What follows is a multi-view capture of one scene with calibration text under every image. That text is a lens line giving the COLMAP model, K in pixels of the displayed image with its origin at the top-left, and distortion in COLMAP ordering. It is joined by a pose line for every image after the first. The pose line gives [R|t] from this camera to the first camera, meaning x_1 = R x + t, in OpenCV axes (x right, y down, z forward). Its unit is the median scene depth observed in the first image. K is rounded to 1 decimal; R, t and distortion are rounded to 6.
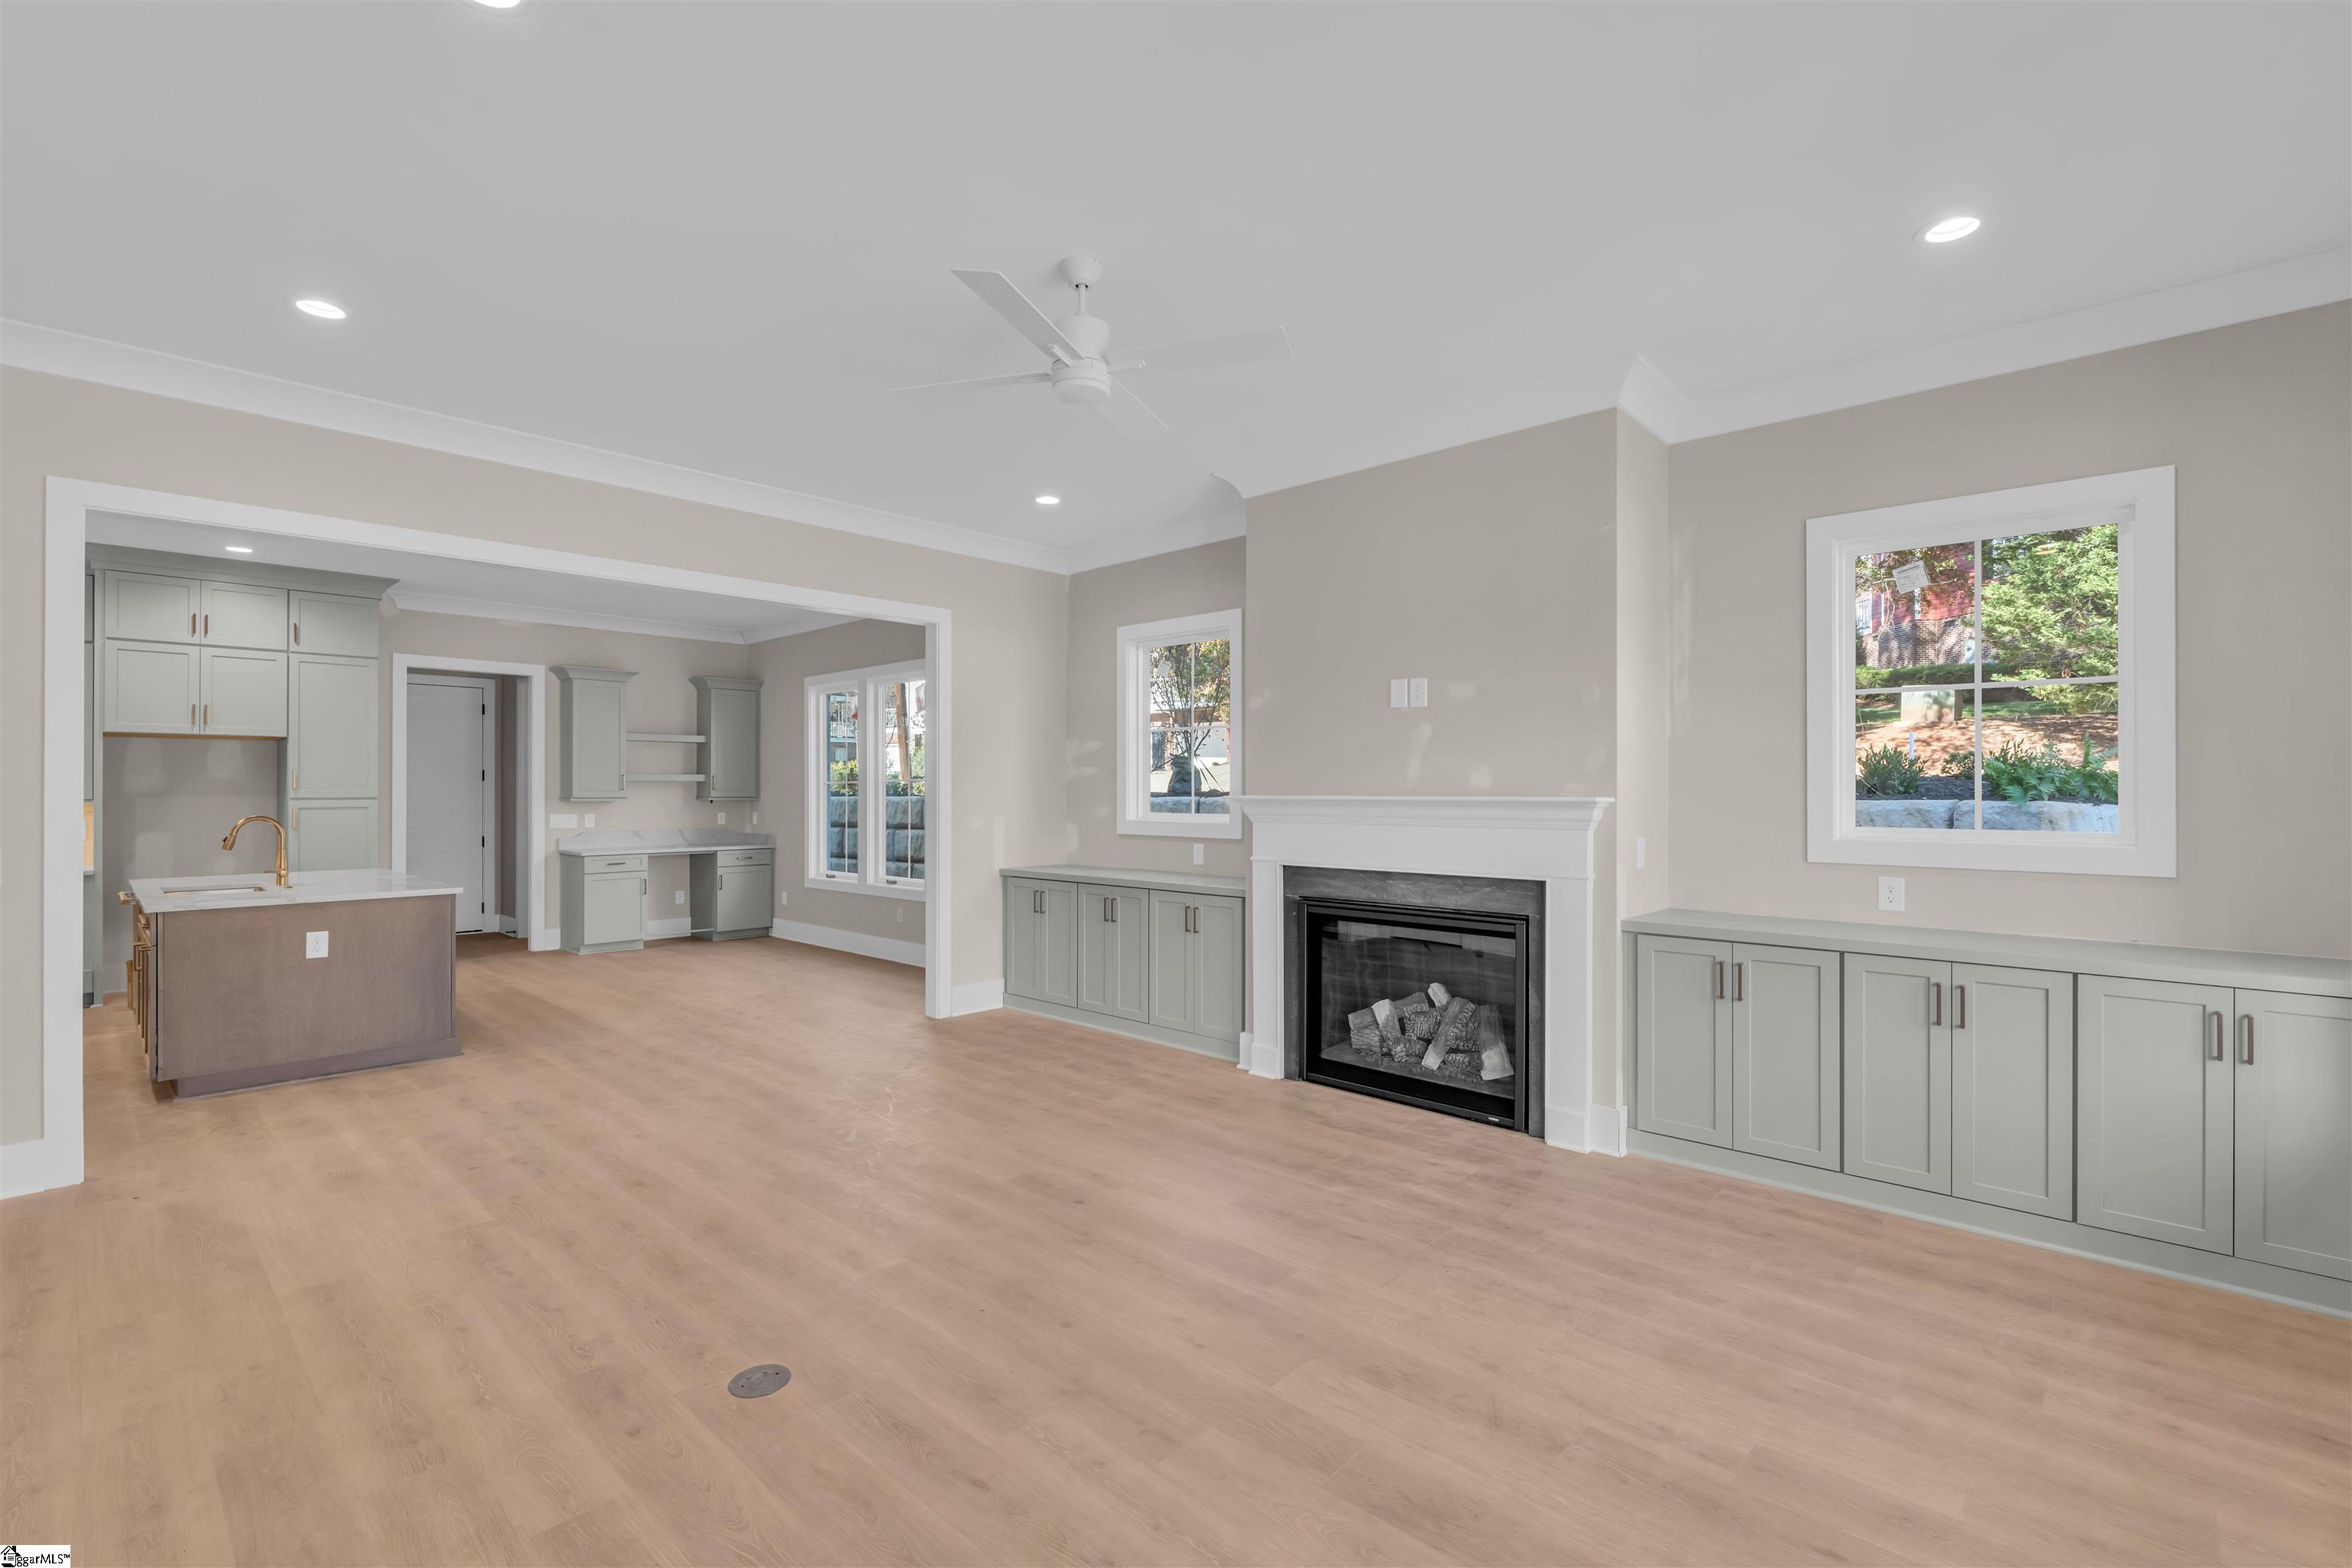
lens RADIAL K [[1054.0, 0, 1171.7], [0, 1054.0, 788.1], [0, 0, 1]] dist [-0.003935, 0.000319]
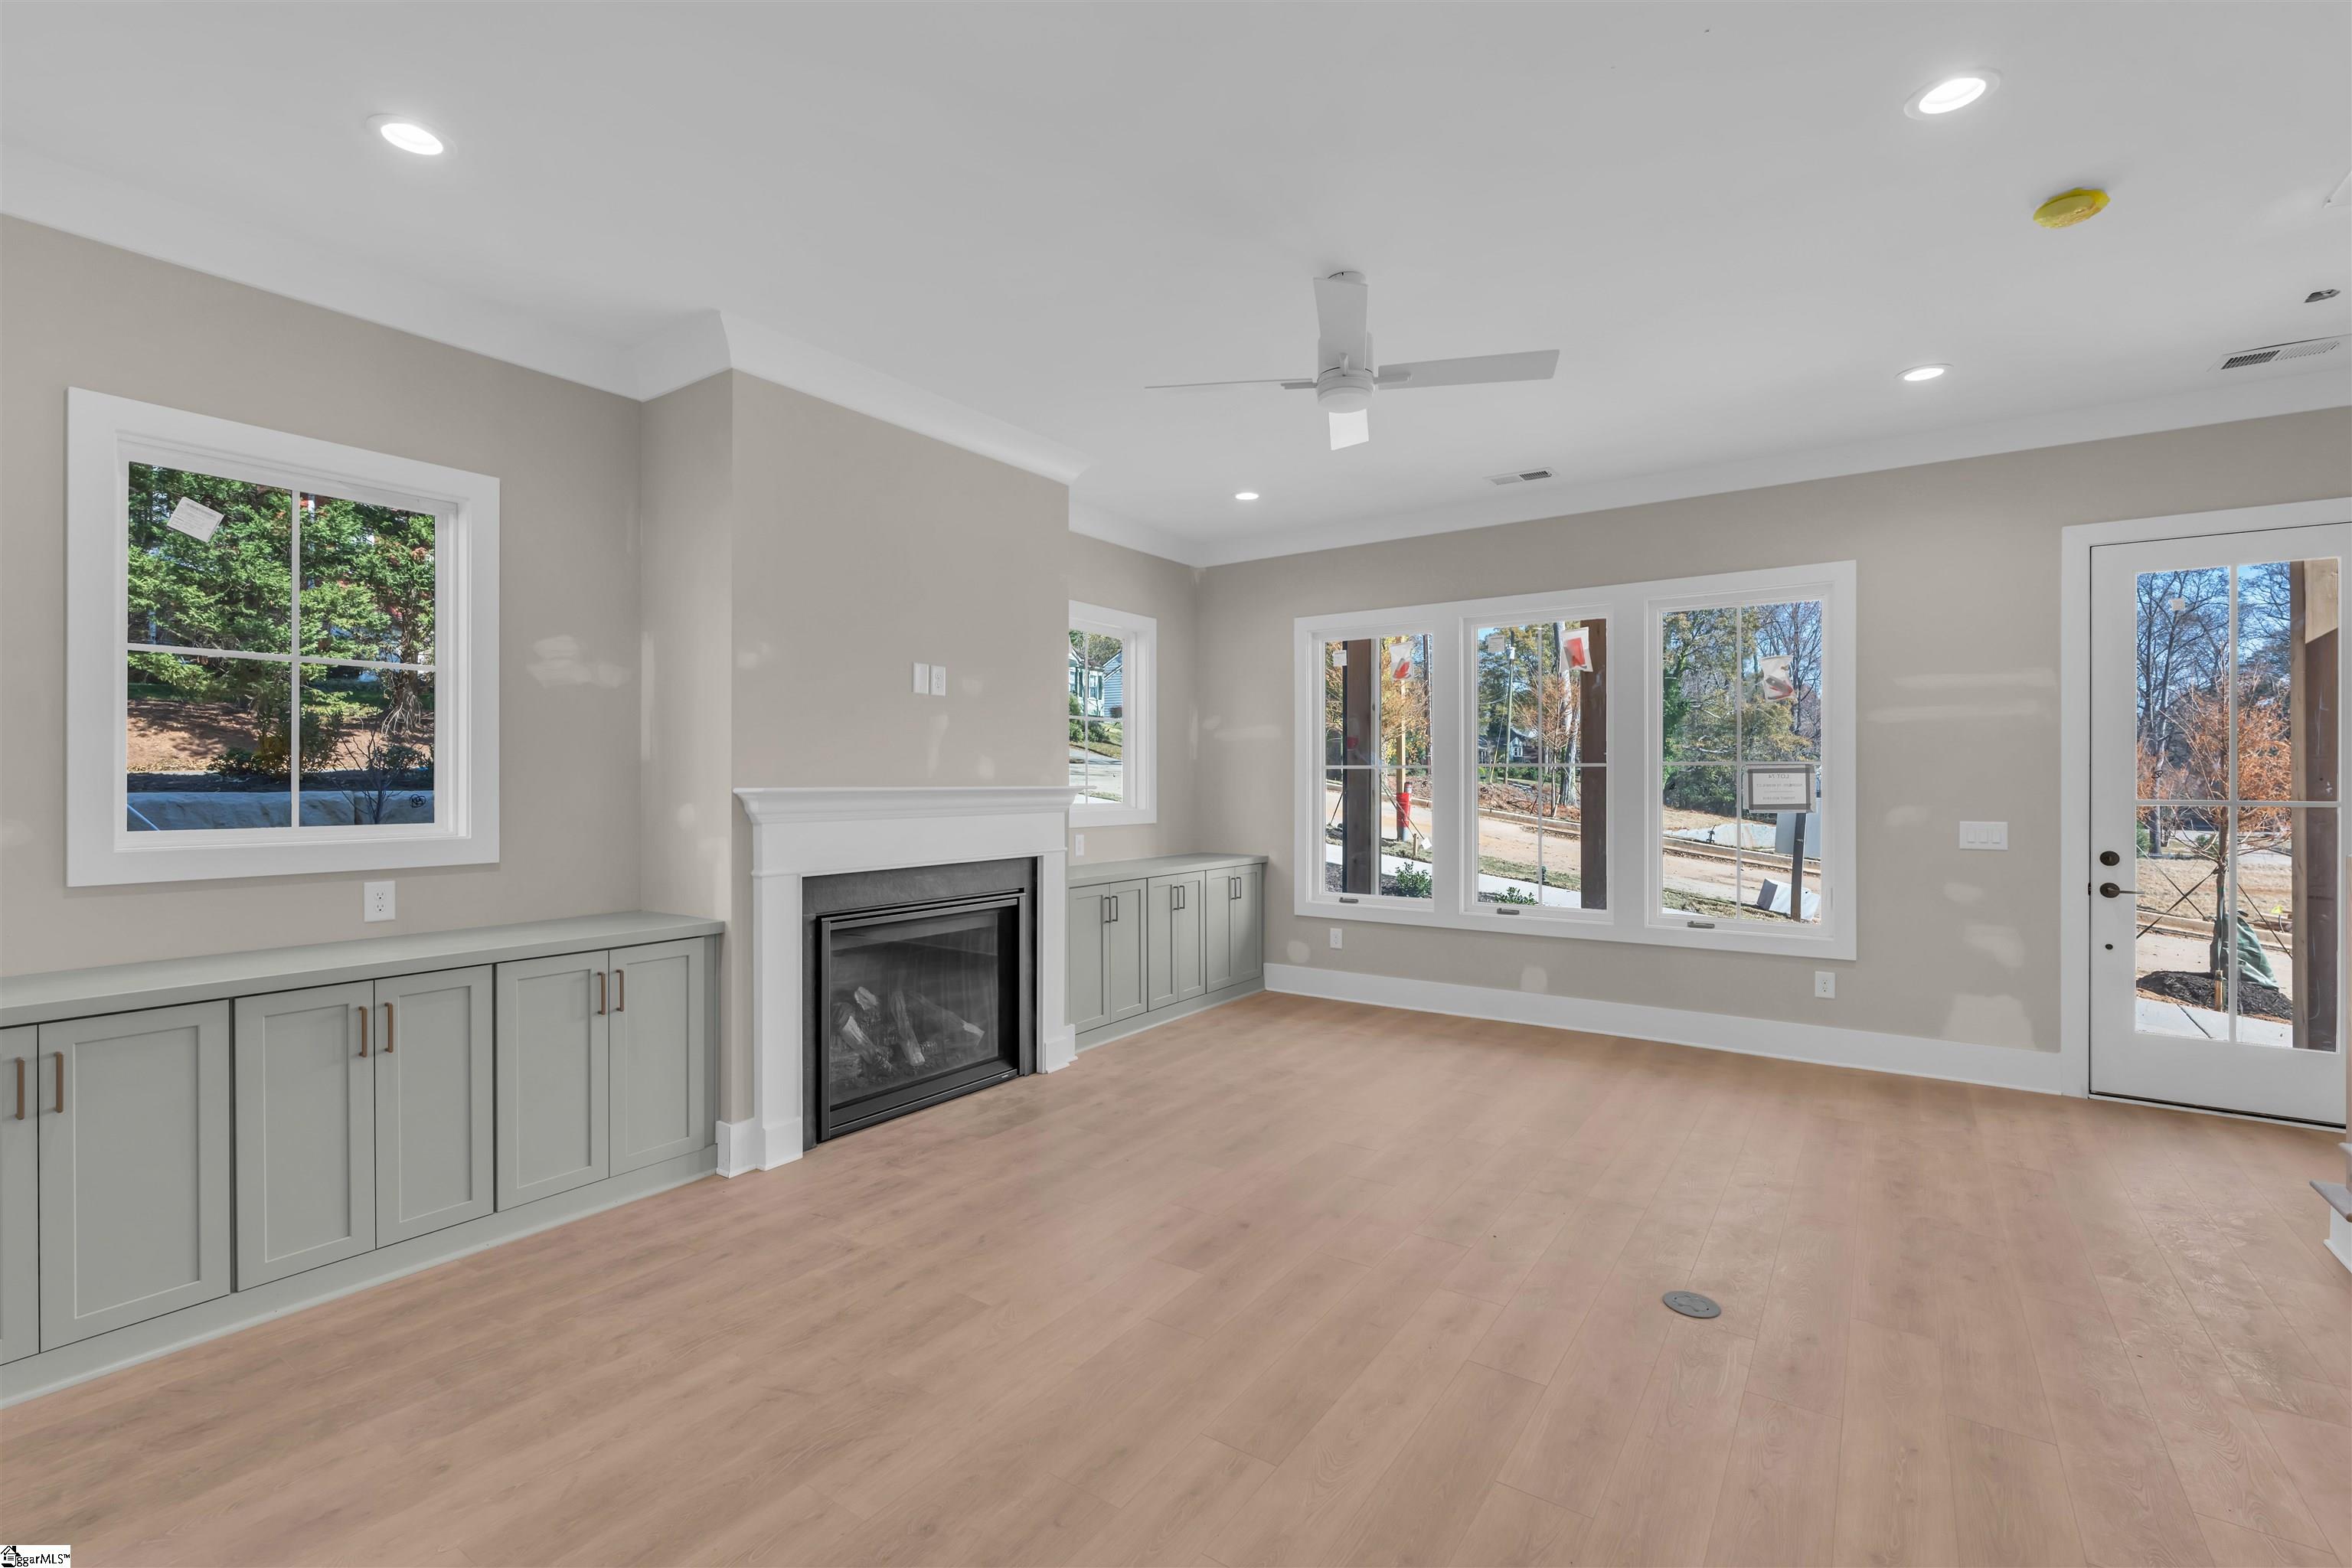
lens RADIAL K [[1054.0, 0, 1171.7], [0, 1054.0, 782.6], [0, 0, 1]] dist [-0.003935, 0.000319]
pose [[-0.158245, -0.001127, 0.987399, -0.764361], [-0.001077, 0.999999, 0.000969, 0.002624], [-0.987399, -0.000910, -0.158246, 0.933681]]
